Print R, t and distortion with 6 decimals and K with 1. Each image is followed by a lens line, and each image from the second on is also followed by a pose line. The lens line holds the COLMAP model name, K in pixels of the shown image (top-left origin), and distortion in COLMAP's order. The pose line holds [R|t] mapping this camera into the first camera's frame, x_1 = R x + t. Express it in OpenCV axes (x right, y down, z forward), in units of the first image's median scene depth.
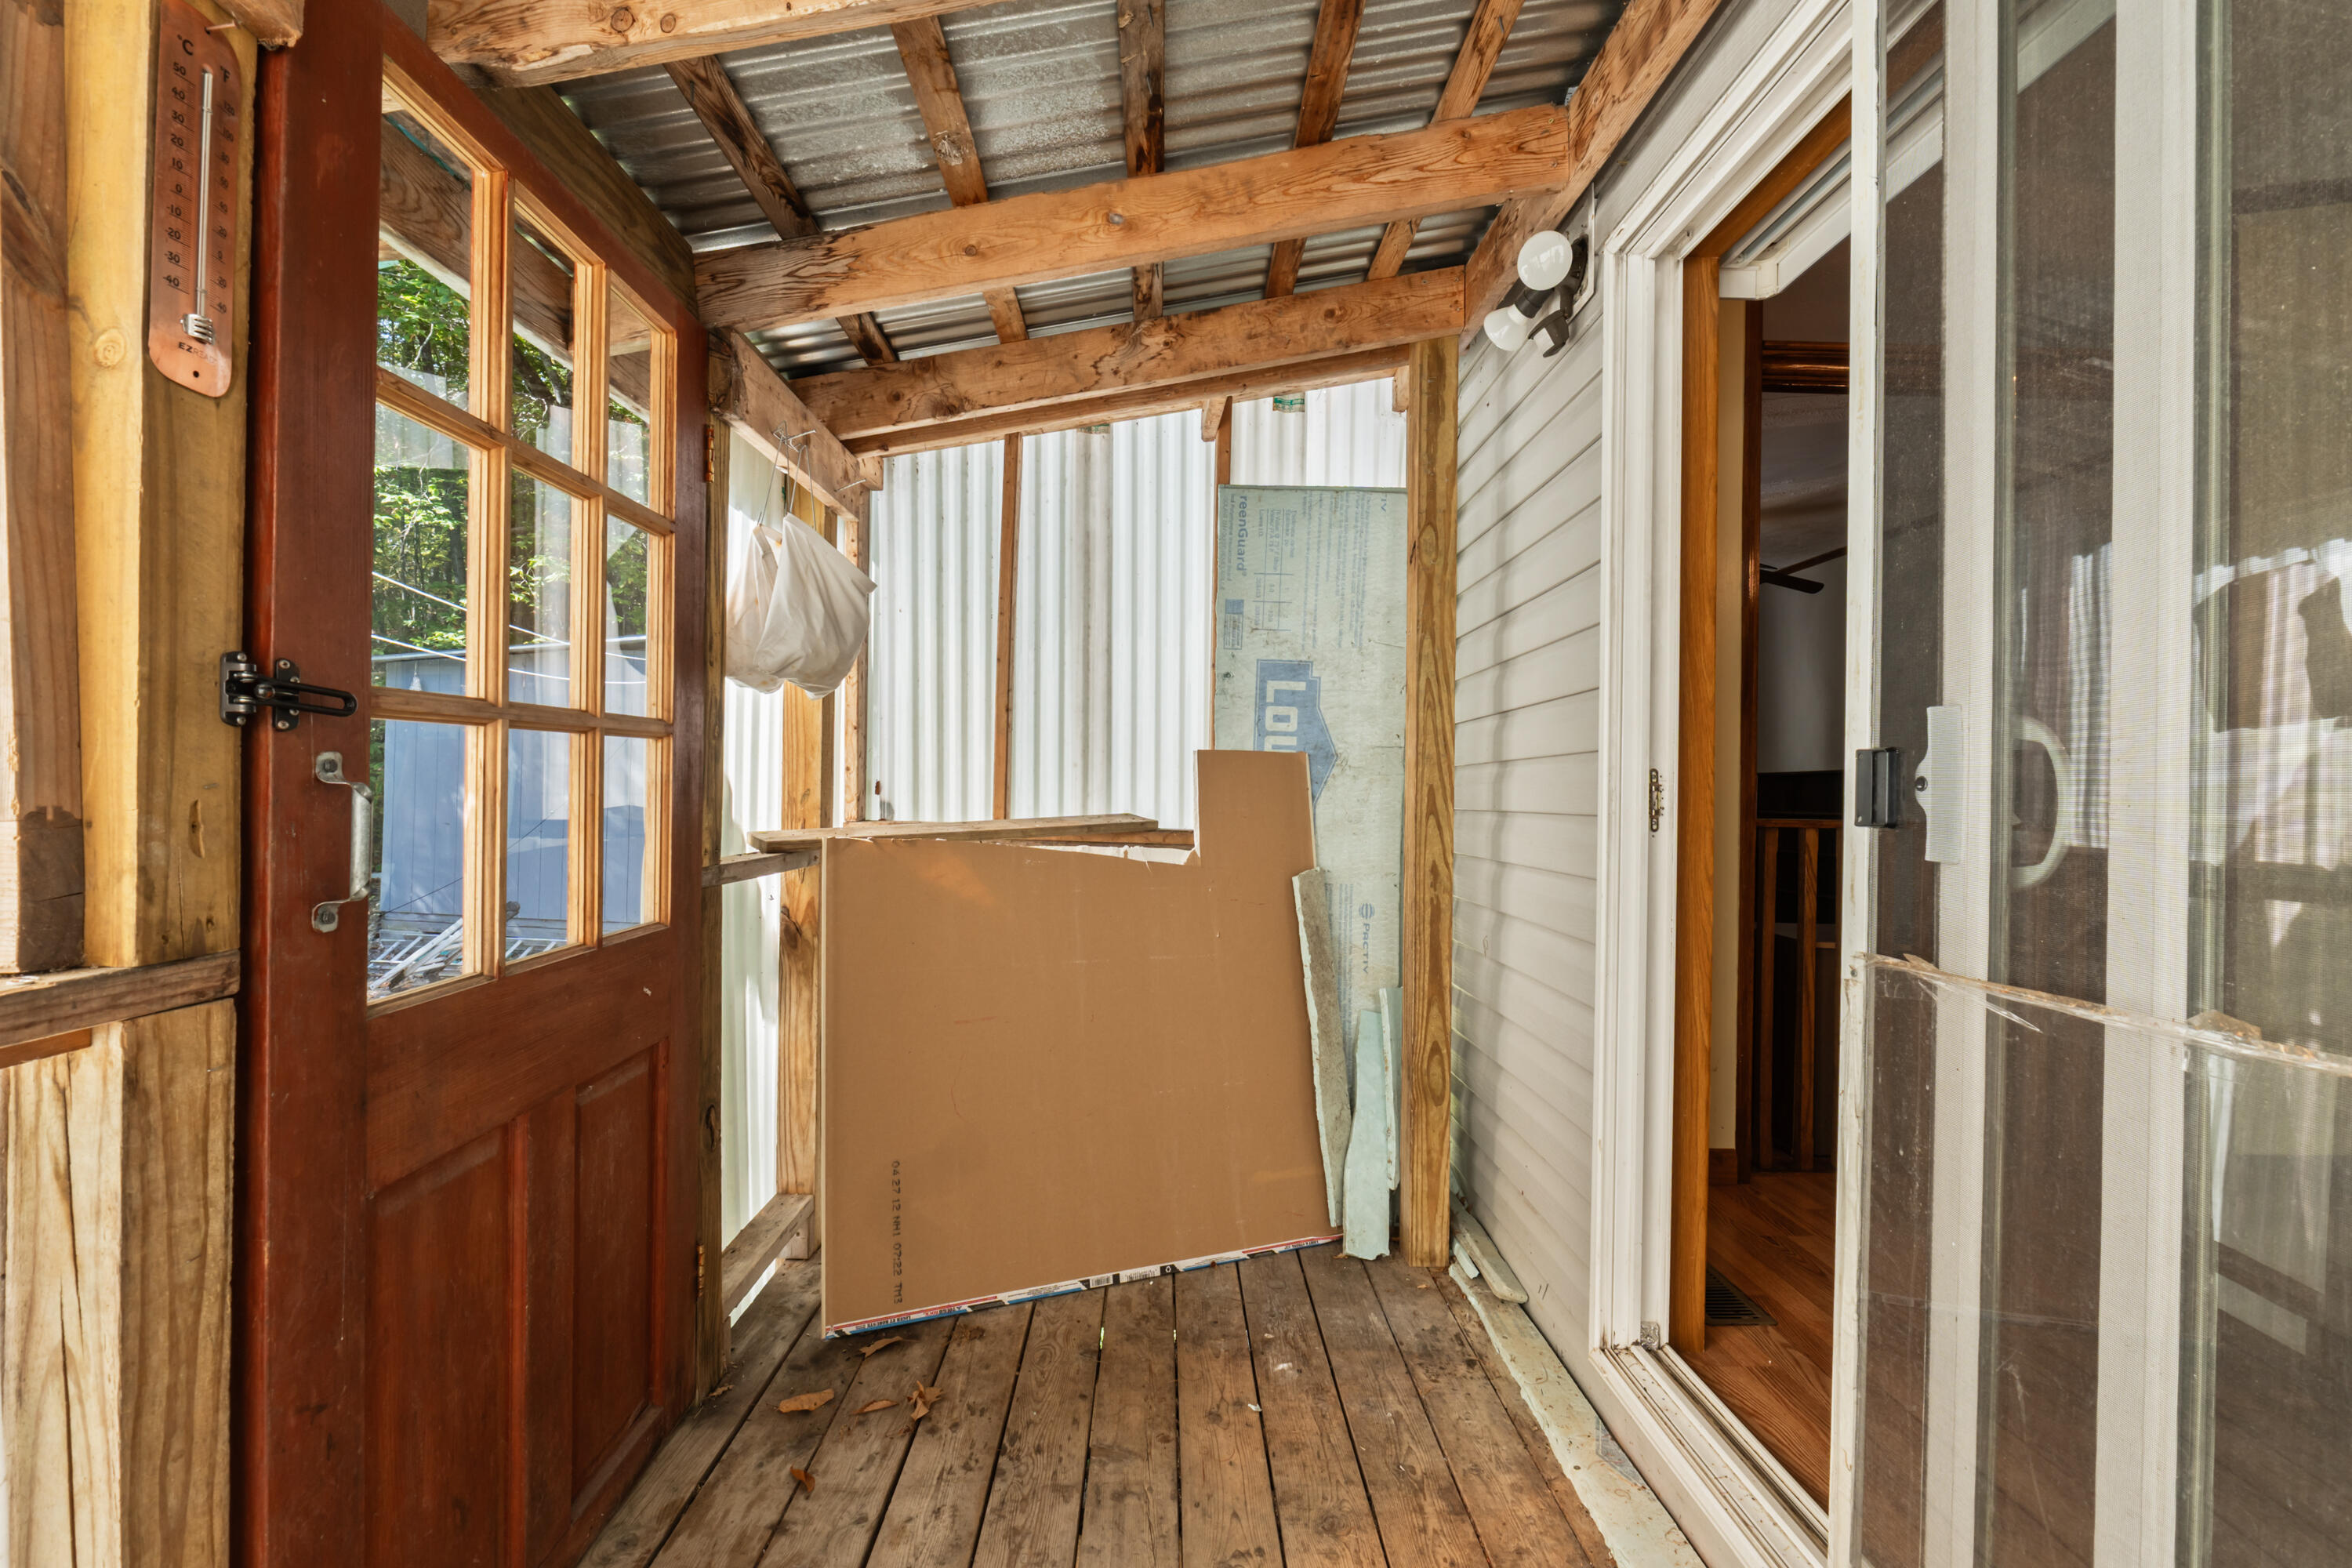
lens RADIAL K [[1011.7, 0, 1176.0], [0, 1011.7, 784.0], [0, 0, 1]] dist [-0.005548, -0.000469]
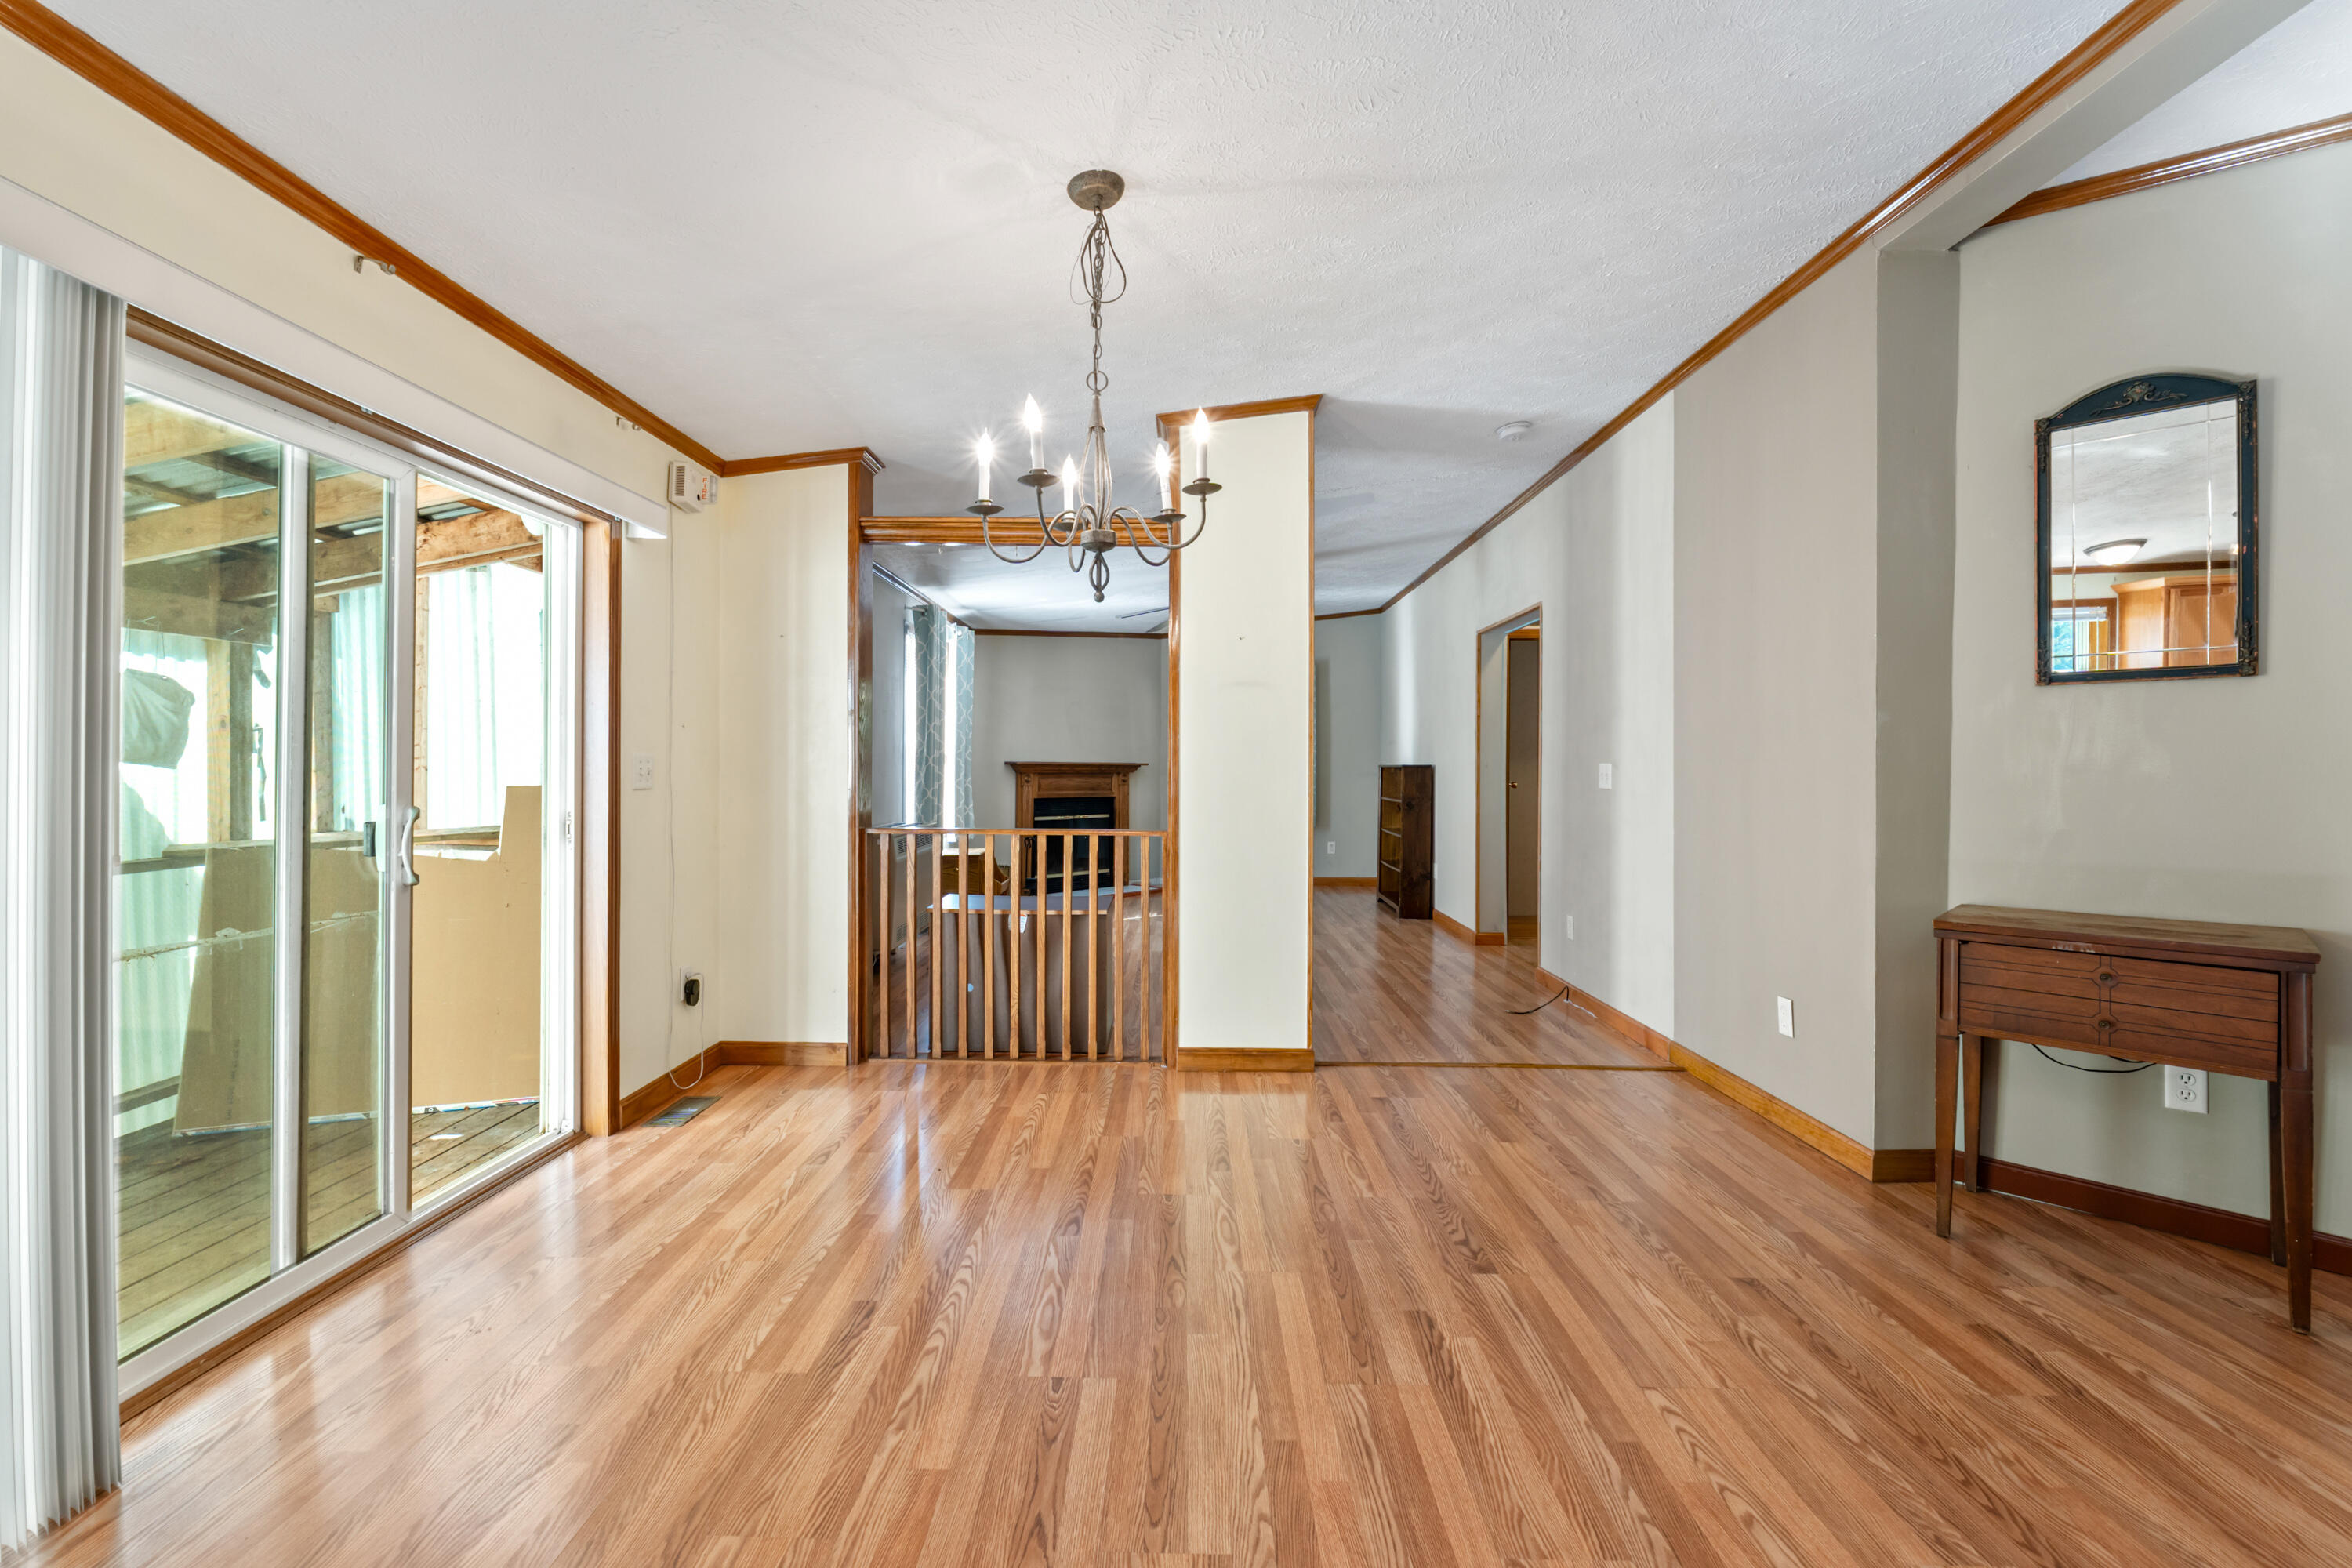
lens RADIAL K [[1001.3, 0, 1165.6], [0, 1001.3, 774.4], [0, 0, 1]] dist [-0.000376, 0.000052]
pose [[0.999759, 0.002252, -0.021852, 1.696728], [-0.002314, 0.999993, -0.002777, -0.081002], [0.021846, 0.002827, 0.999757, -0.821794]]
